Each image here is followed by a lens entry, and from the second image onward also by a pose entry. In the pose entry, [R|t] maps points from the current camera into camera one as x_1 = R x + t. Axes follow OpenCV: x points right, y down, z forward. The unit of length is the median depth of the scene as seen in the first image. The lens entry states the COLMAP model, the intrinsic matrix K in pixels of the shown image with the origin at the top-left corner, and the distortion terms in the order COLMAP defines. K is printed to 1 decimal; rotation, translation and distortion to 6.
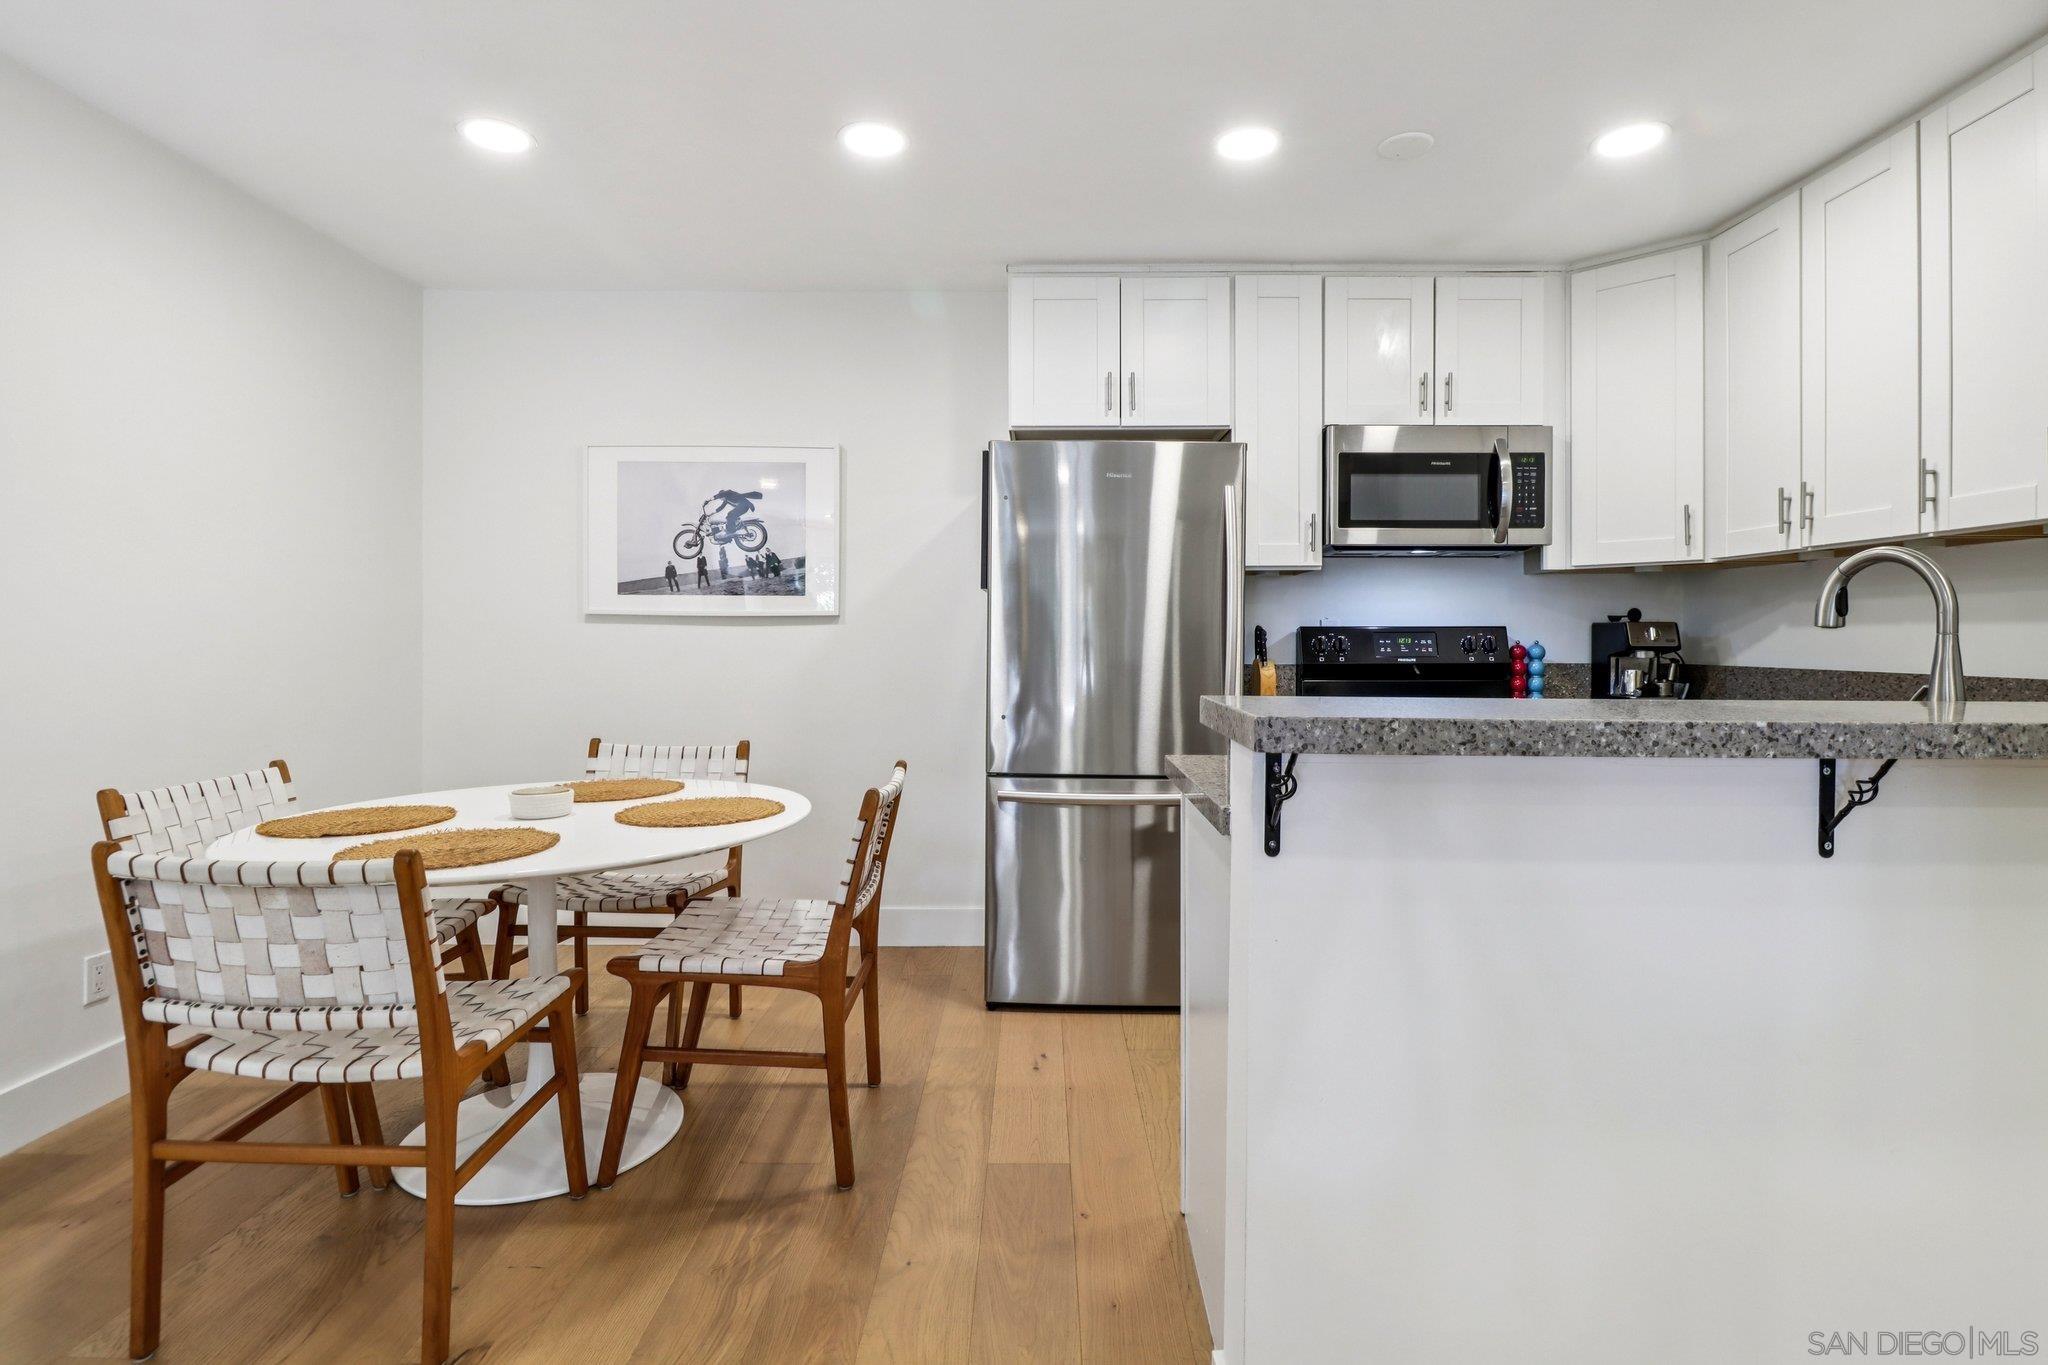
lens RADIAL K [[1025.7, 0, 1038.9], [0, 1025.7, 649.0], [0, 0, 1]] dist [-0.005468, -0.003539]
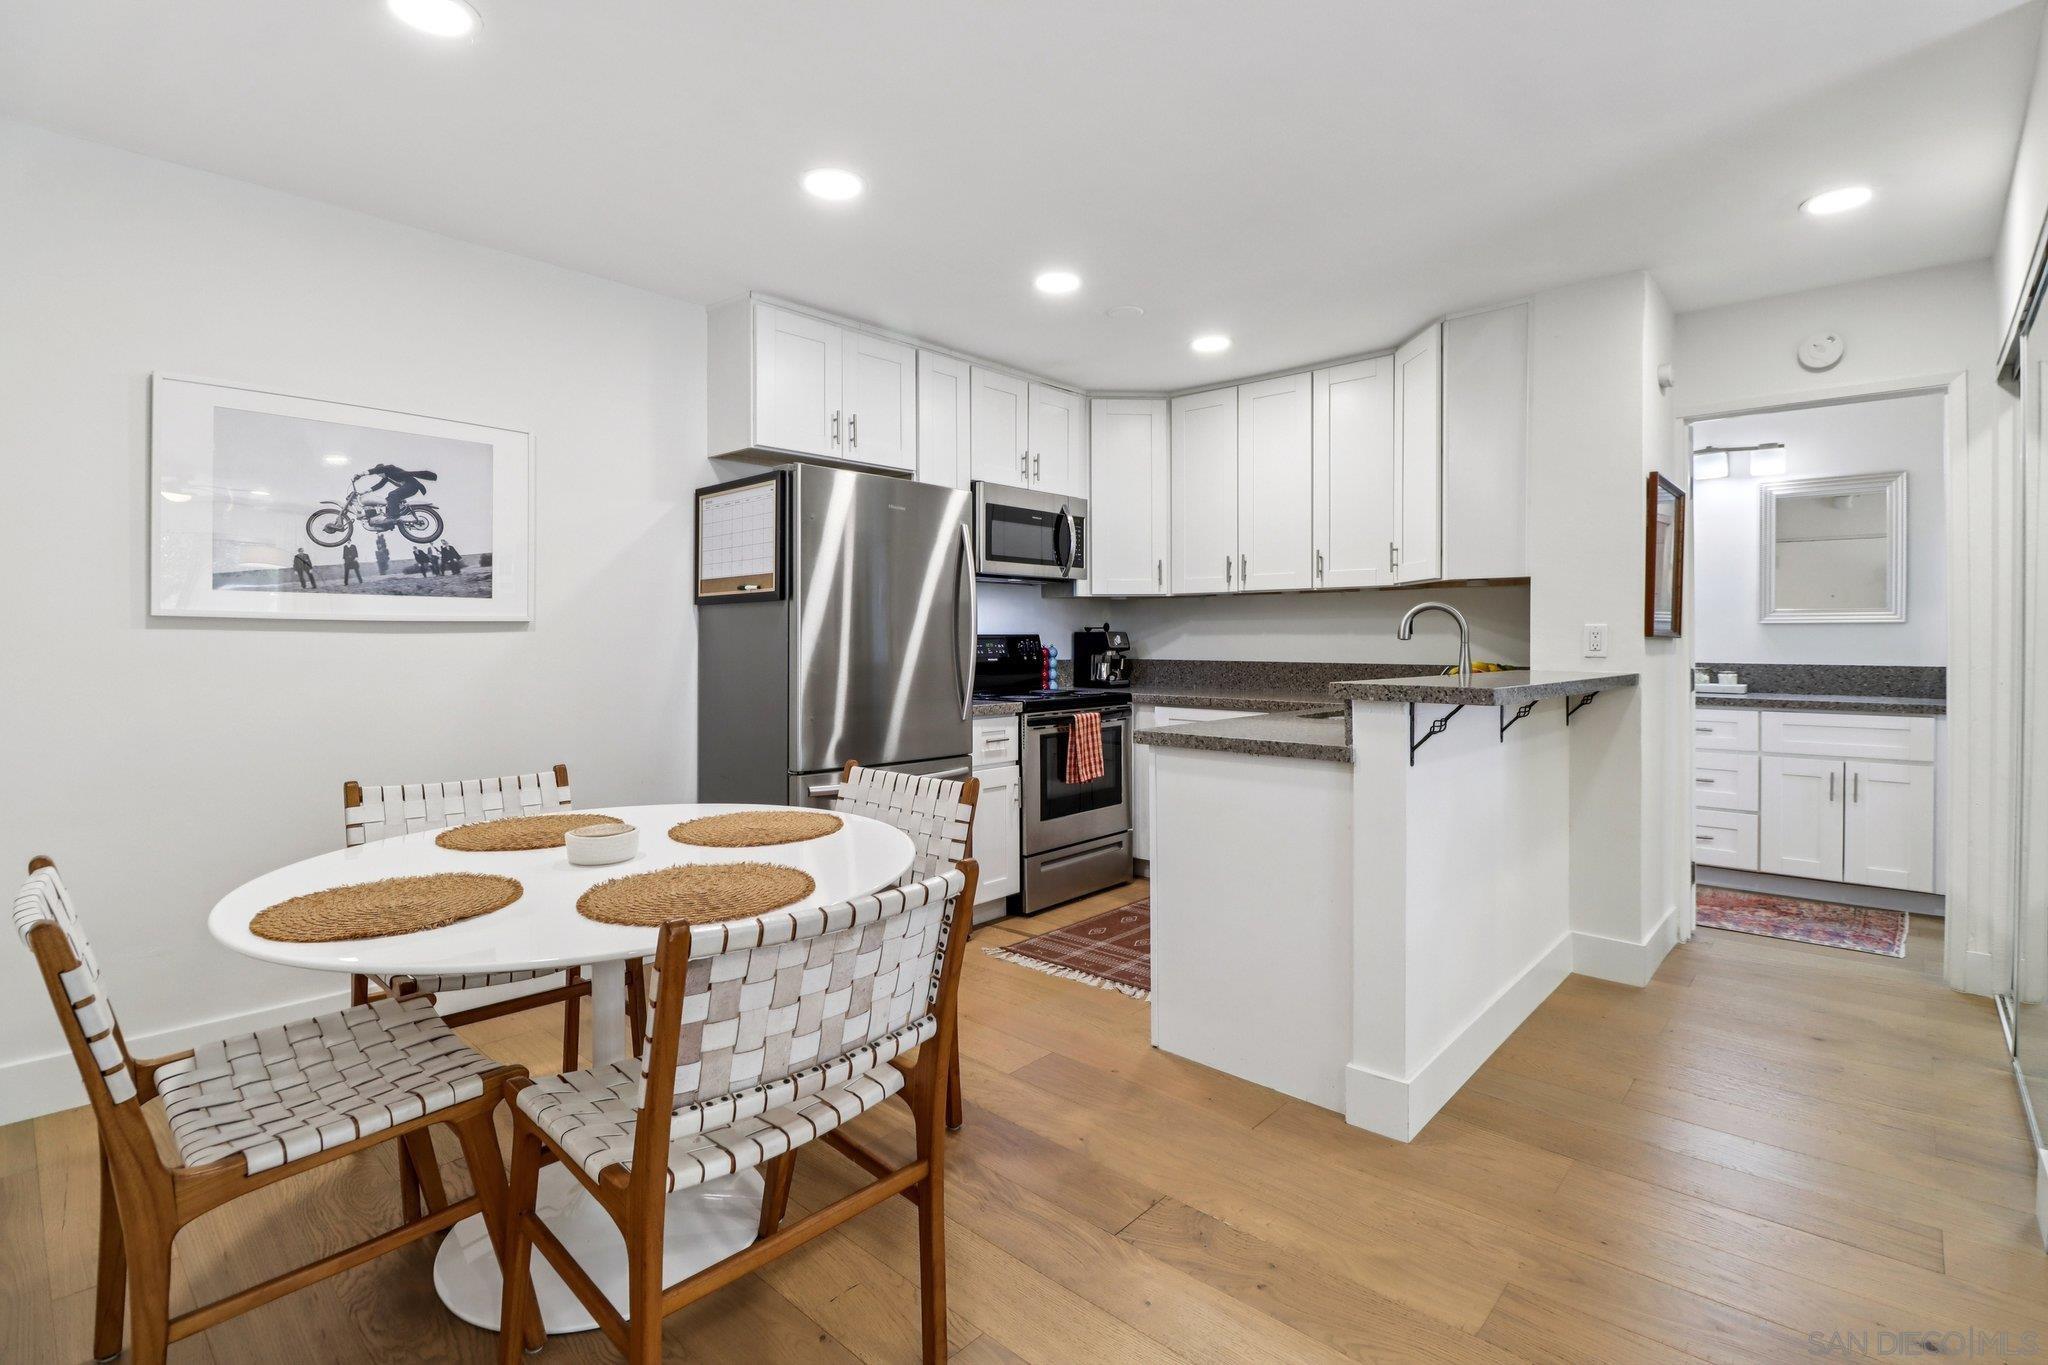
lens RADIAL K [[962.9, 0, 1035.0], [0, 962.9, 643.0], [0, 0, 1]] dist [-0.002165, -0.009317]
pose [[0.667759, -0.006058, 0.744353, -0.580874], [0.009270, 0.999957, -0.000178, -0.010873], [-0.744320, 0.007019, 0.667787, 0.129928]]
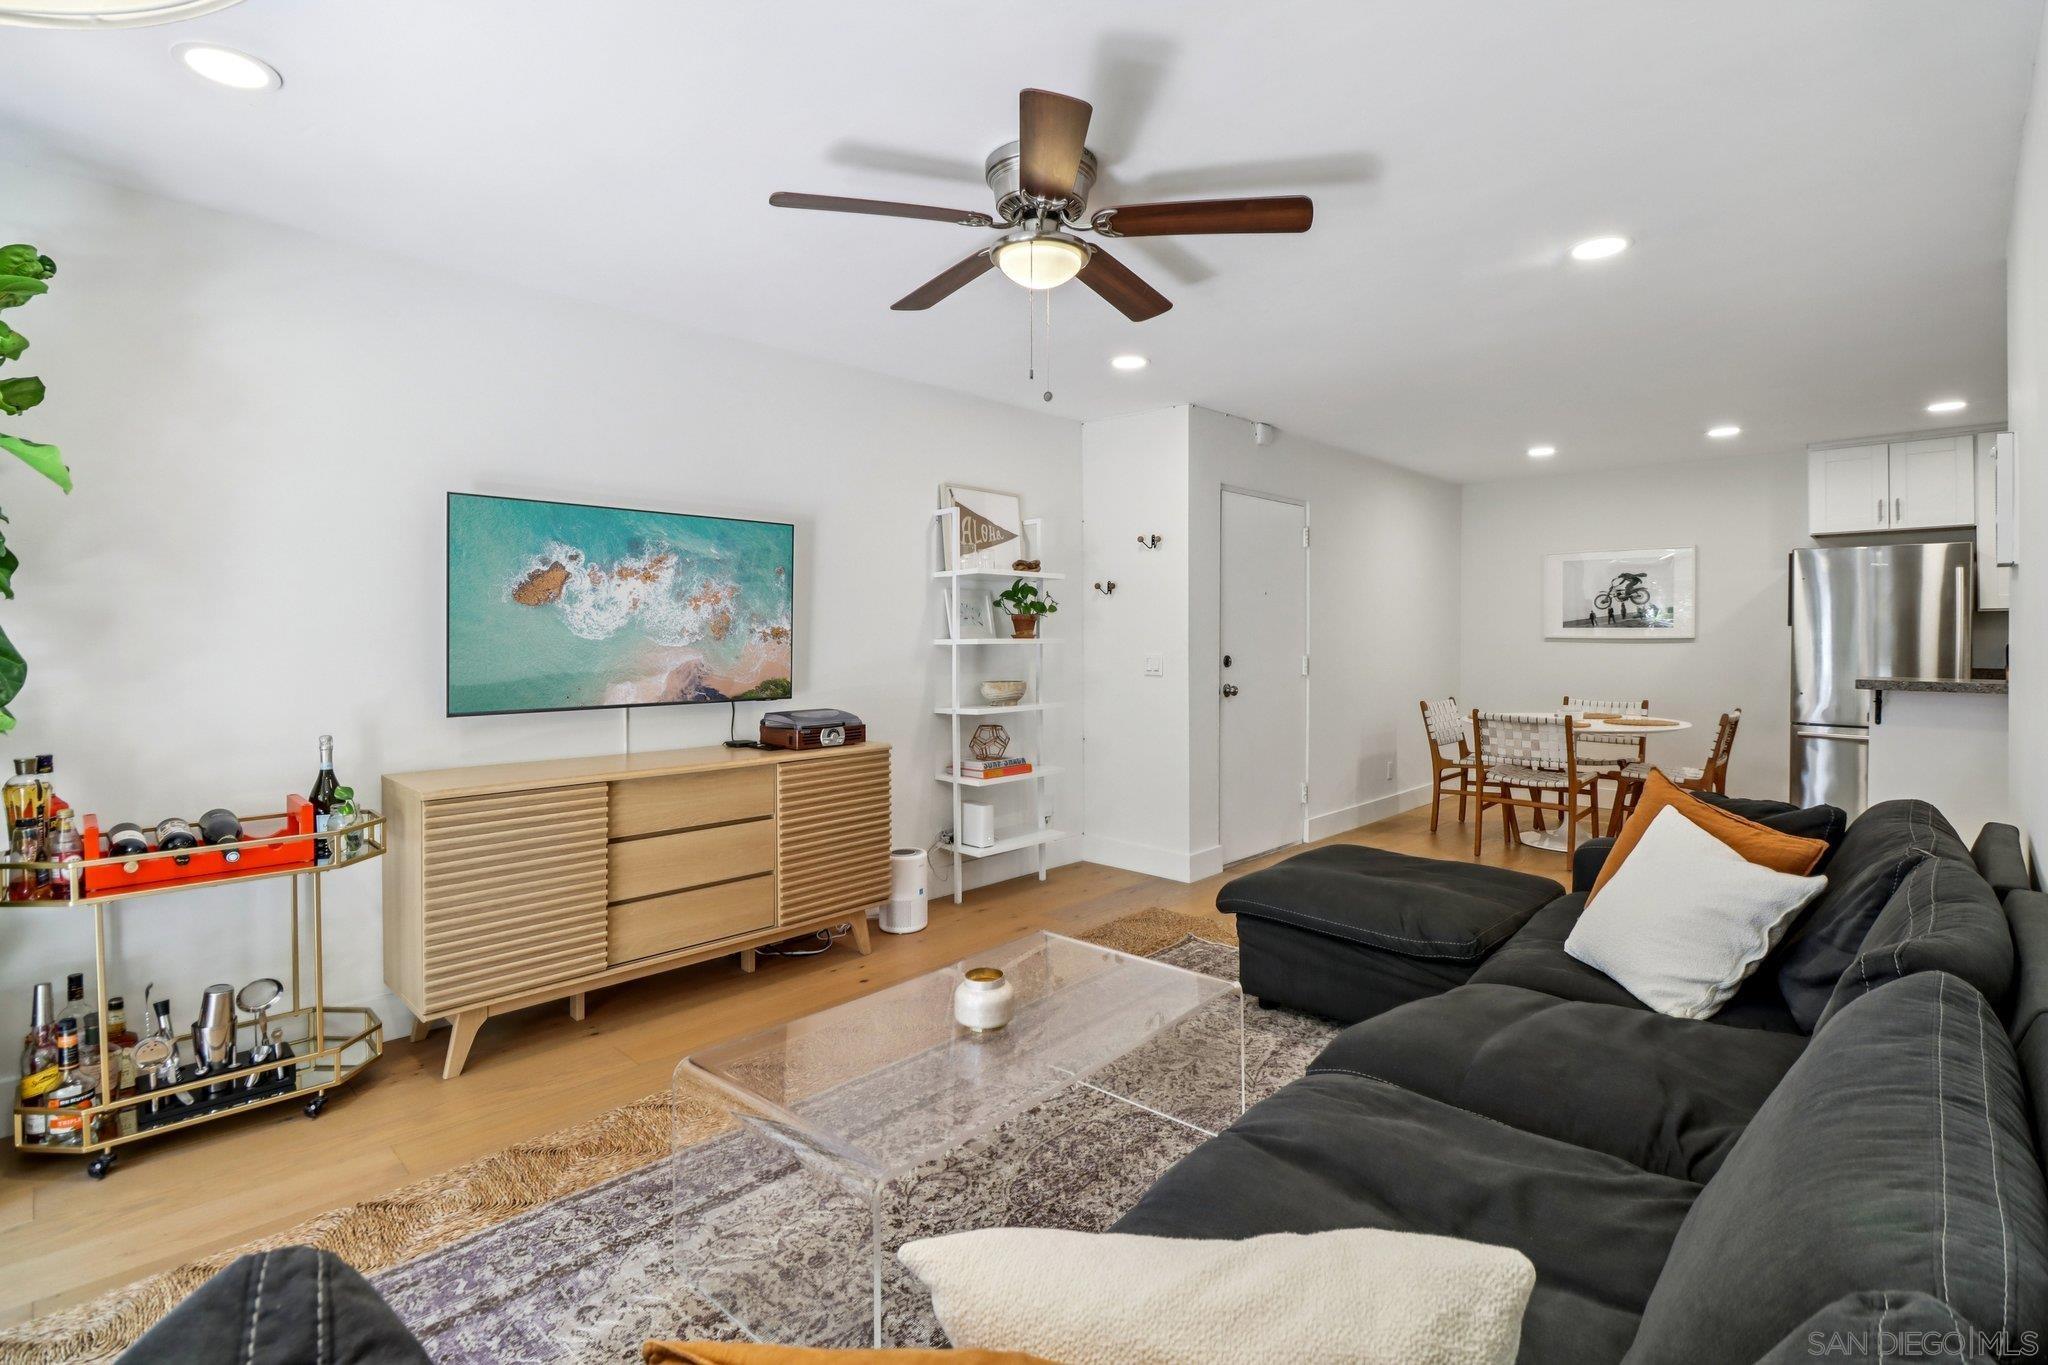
lens RADIAL K [[962.9, 0, 1033.3], [0, 962.9, 641.5], [0, 0, 1]] dist [-0.002165, -0.009317]
pose [[0.727031, -0.002715, -0.686600, 0.137220], [-0.003535, 0.999964, -0.007698, -0.009470], [0.686596, 0.008024, 0.726995, -1.179456]]
